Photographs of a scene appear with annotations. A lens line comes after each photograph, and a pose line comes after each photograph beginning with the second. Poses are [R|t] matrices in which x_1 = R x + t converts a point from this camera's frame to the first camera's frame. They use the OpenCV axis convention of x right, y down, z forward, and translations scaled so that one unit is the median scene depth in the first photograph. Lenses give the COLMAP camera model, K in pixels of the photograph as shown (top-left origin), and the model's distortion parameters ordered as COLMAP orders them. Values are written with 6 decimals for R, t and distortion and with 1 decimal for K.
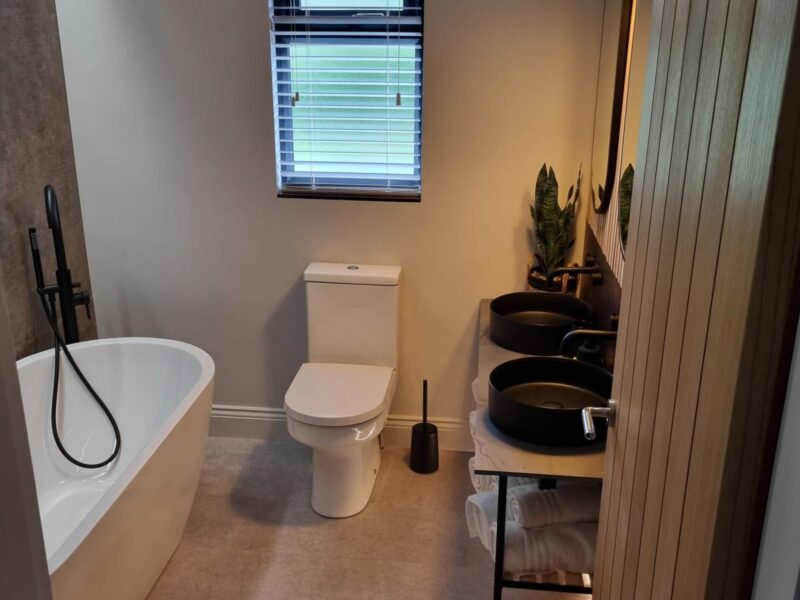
lens RADIAL K [[842.5, 0, 400.0], [0, 842.5, 300.0], [0, 0, 1]] dist [0.020494, 0.028031]
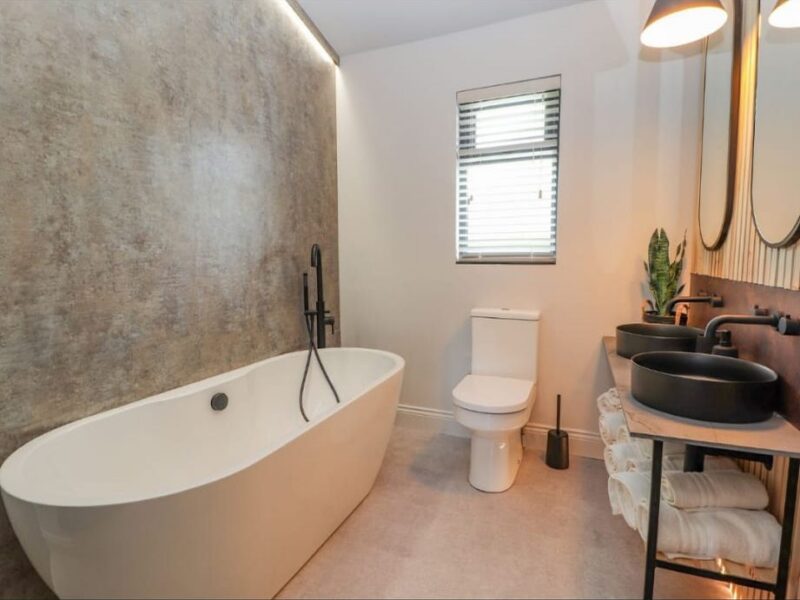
lens RADIAL K [[417.3, 0, 400.6], [0, 417.3, 303.5], [0, 0, 1]] dist [0.001365, -0.015114]
pose [[0.956678, 0.013942, -0.290814, -0.020961], [-0.083874, 0.969705, -0.229428, 0.136713], [0.278805, 0.243880, 0.928865, 0.301792]]
